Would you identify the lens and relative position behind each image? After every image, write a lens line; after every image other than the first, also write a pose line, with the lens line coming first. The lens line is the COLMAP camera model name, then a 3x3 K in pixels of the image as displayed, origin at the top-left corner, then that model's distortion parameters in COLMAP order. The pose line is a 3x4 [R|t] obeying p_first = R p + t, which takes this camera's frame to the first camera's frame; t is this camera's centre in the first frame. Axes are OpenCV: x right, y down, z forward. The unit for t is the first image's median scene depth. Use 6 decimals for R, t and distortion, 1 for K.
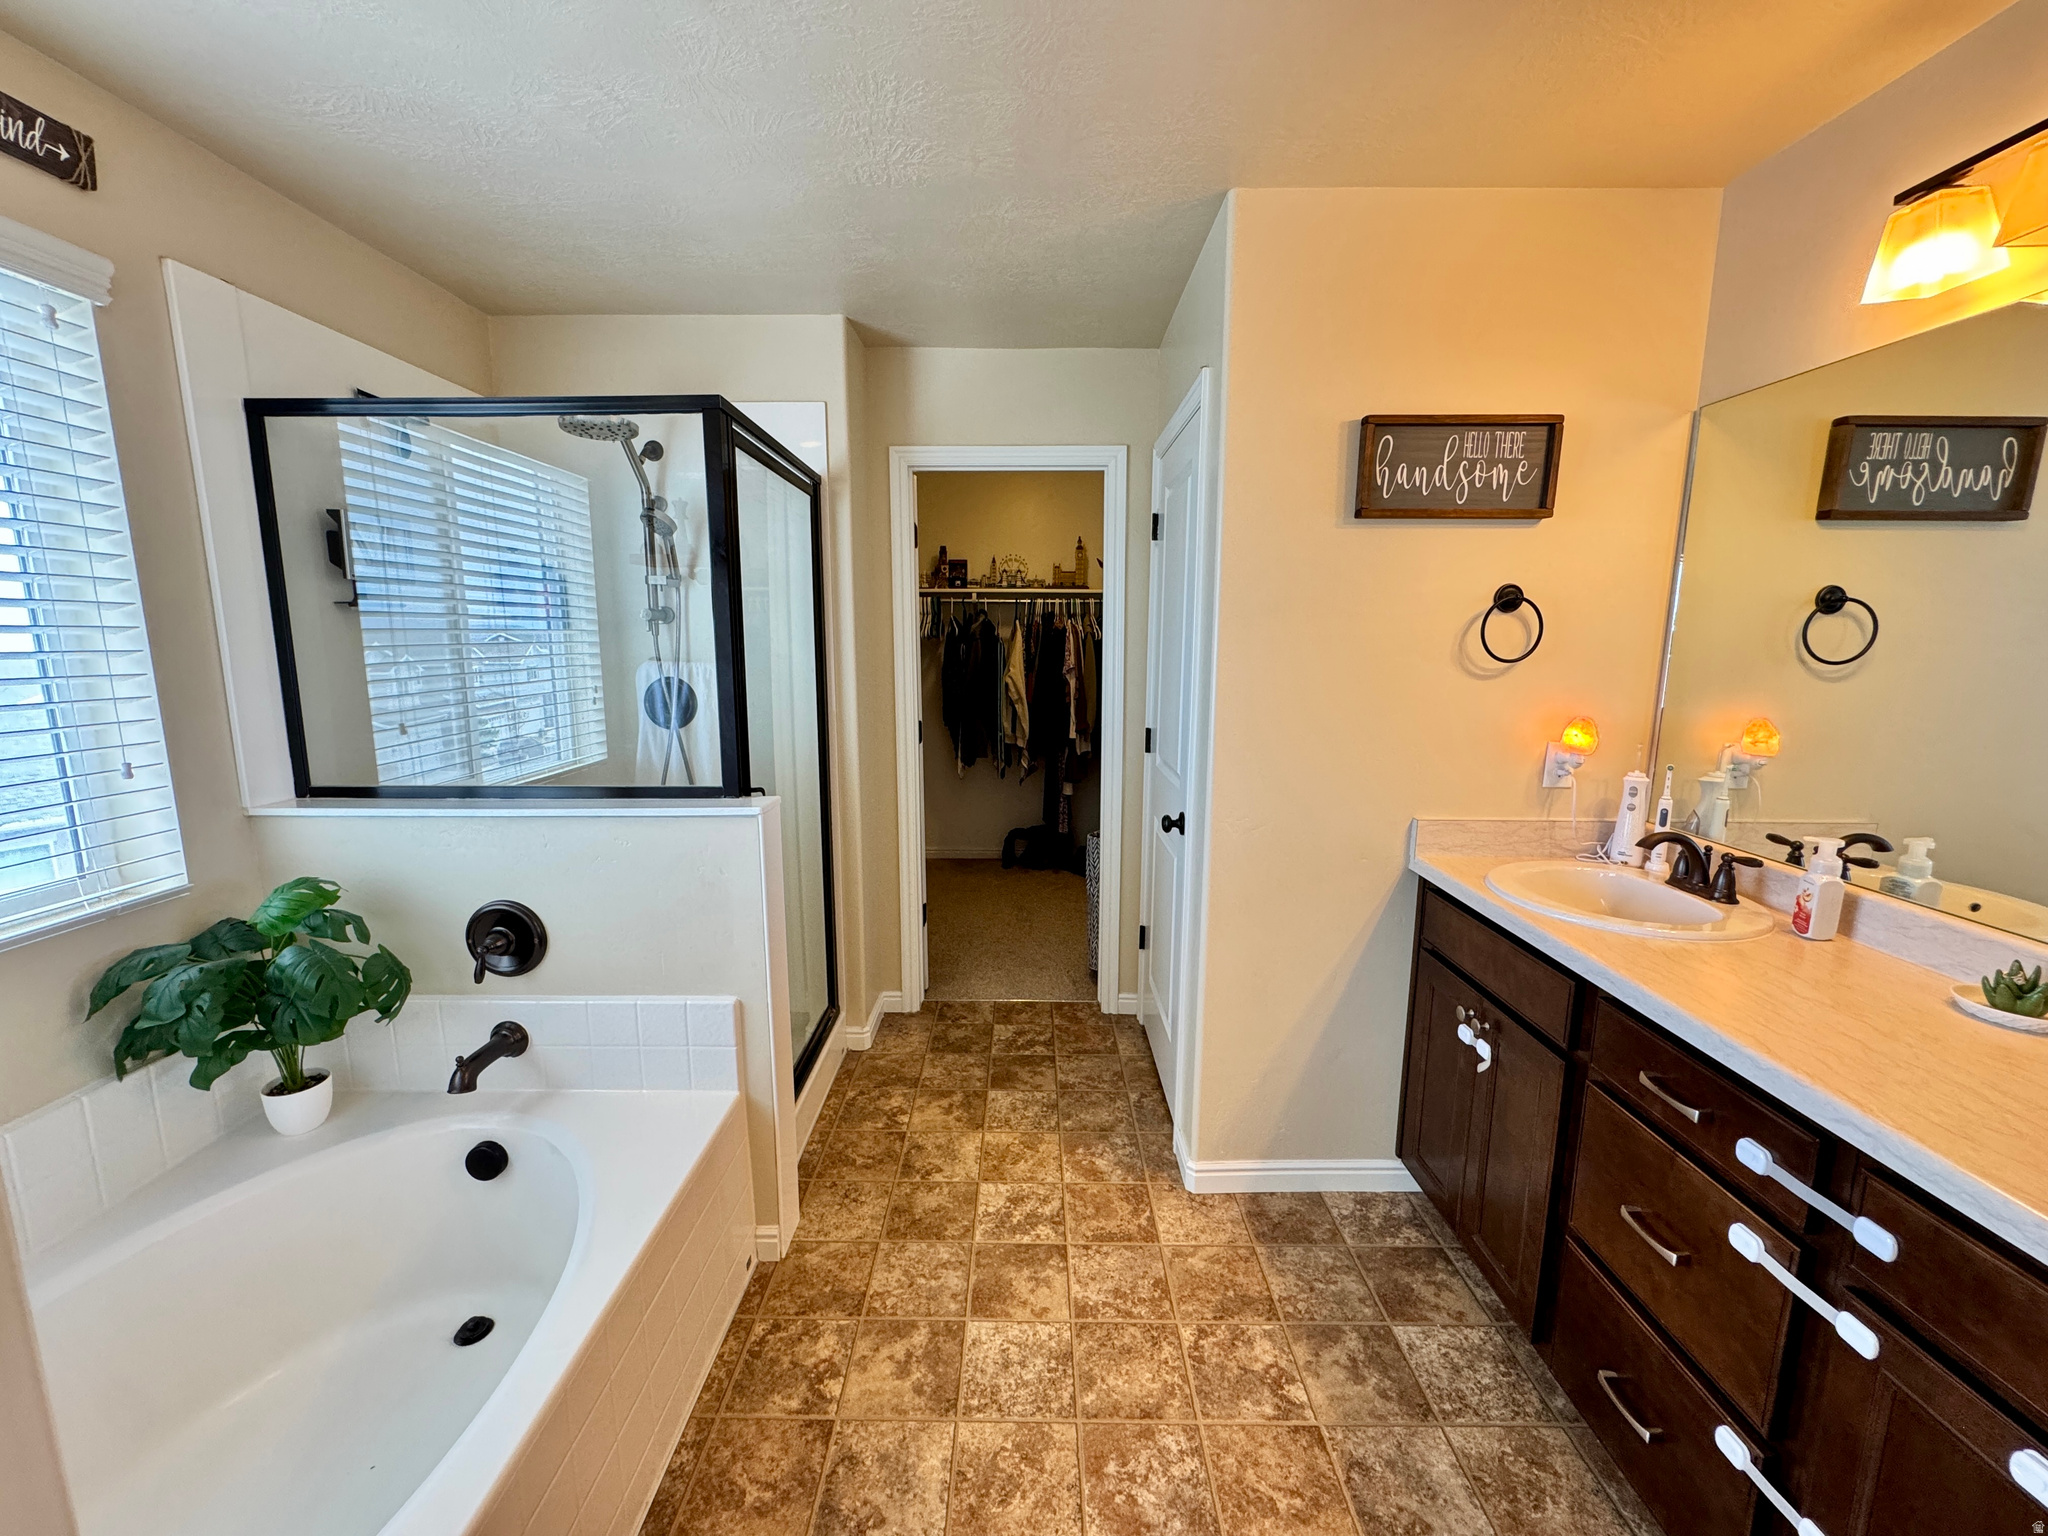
lens RADIAL K [[820.9, 0, 1020.0], [0, 820.9, 766.8], [0, 0, 1]] dist [-0.004165, 0.000514]
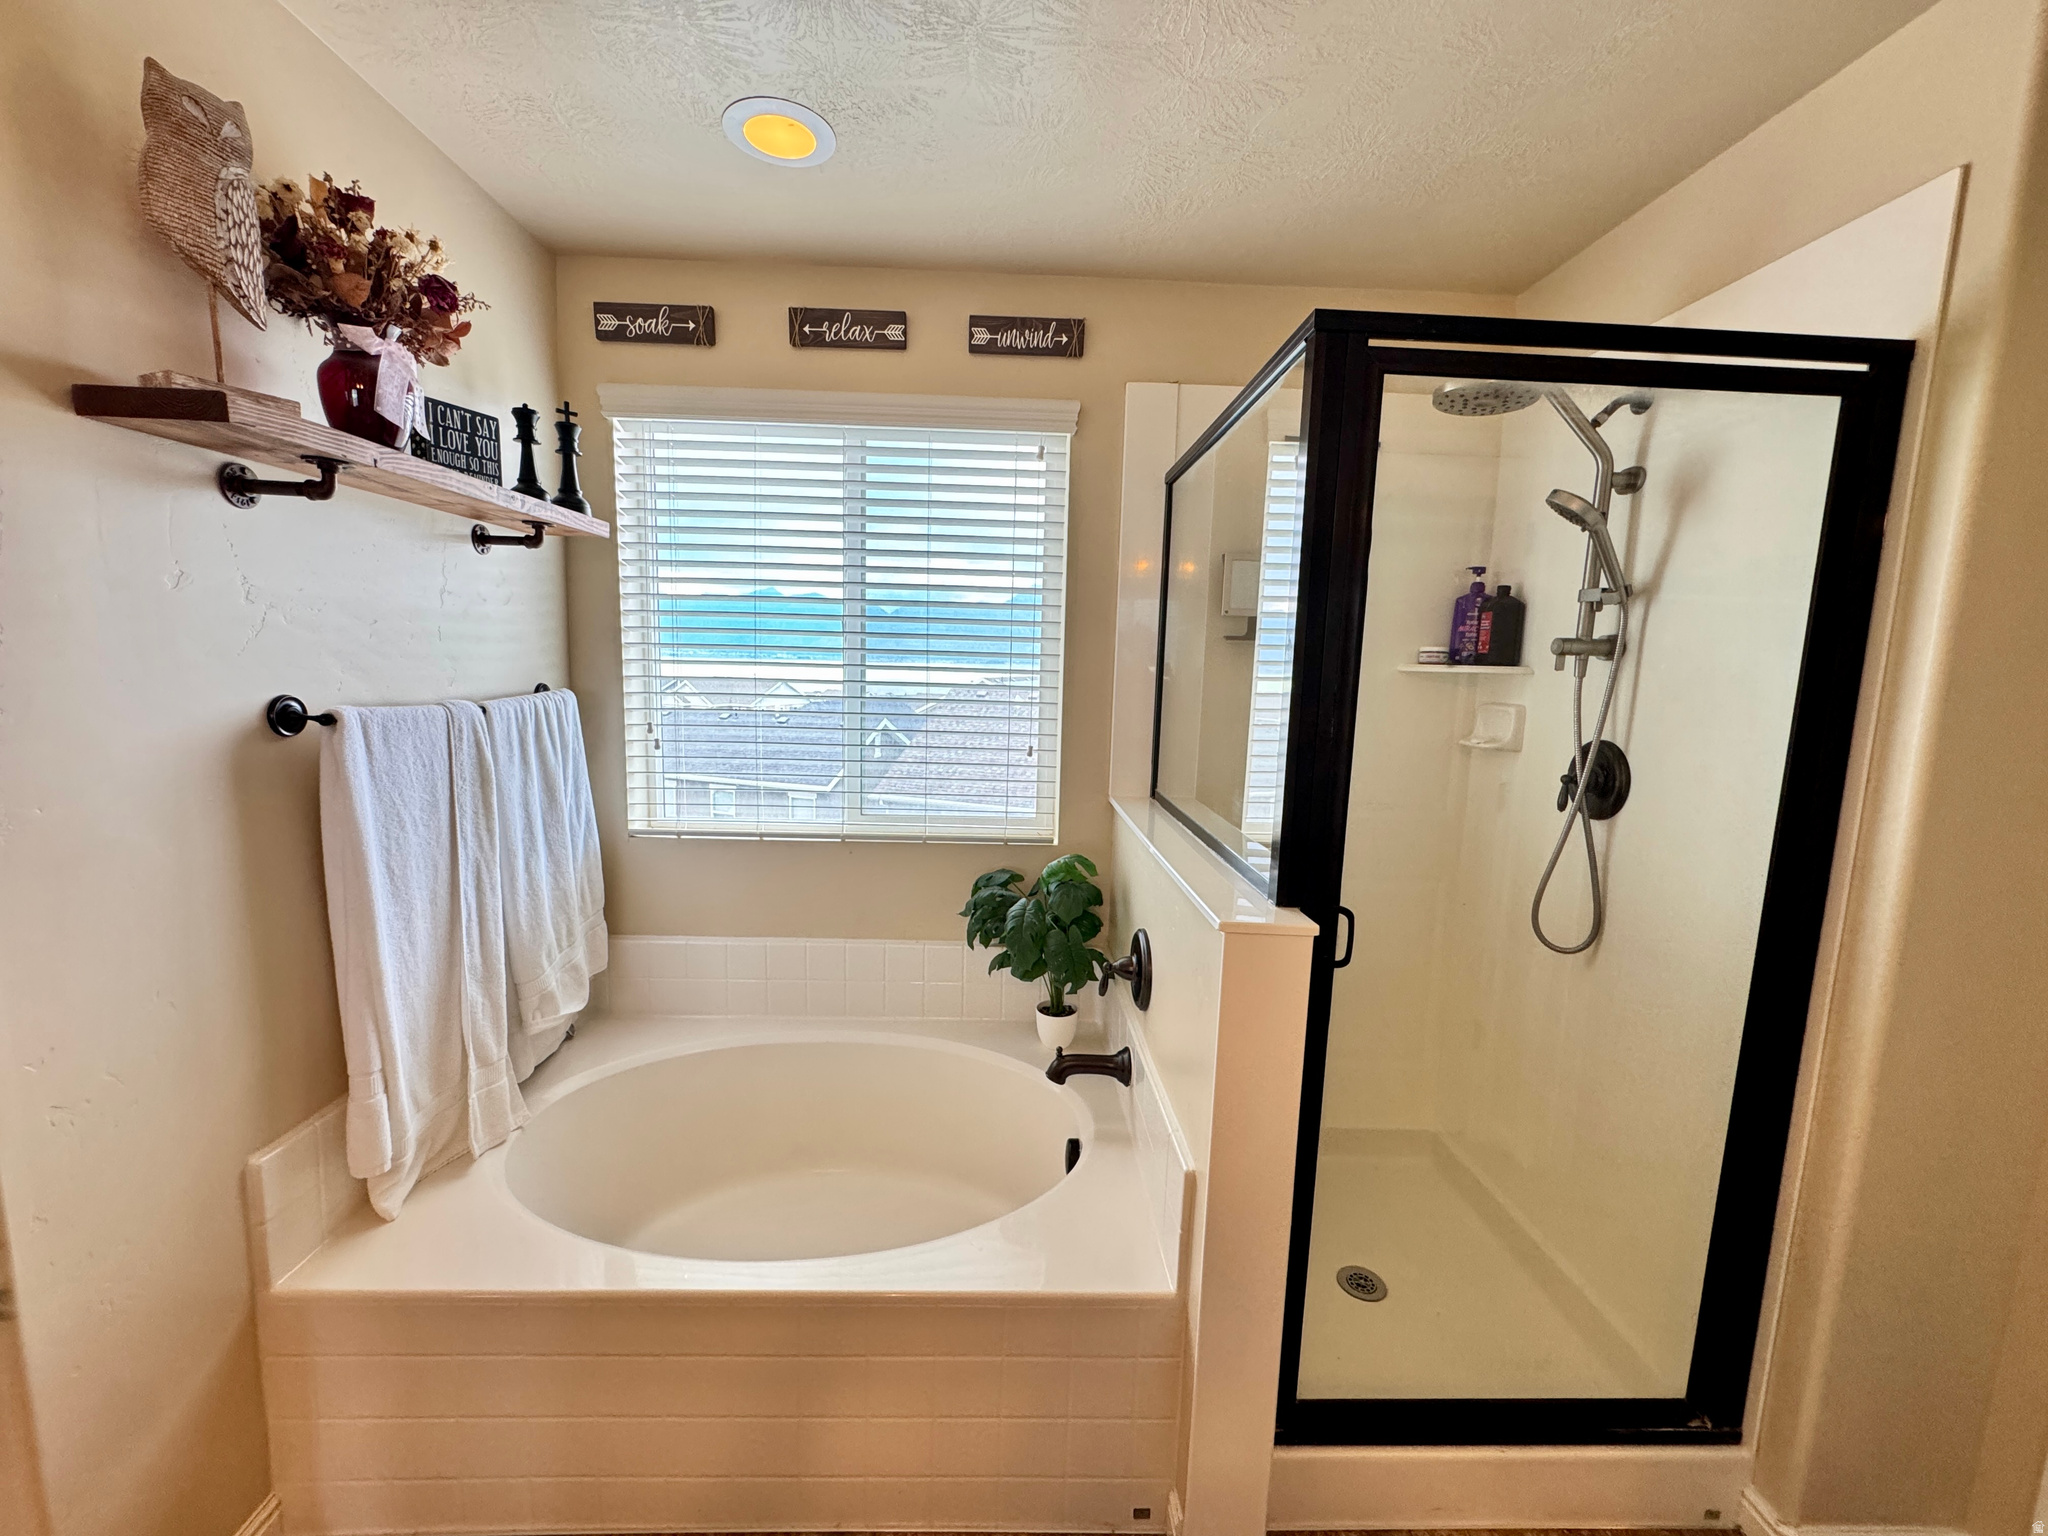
lens RADIAL K [[820.9, 0, 1024.6], [0, 820.9, 761.1], [0, 0, 1]] dist [-0.004165, 0.000514]
pose [[0.046567, 0.121145, -0.991542, 0.279960], [-0.191603, 0.975271, 0.110159, -0.103673], [0.980367, 0.184852, 0.068627, 0.668805]]
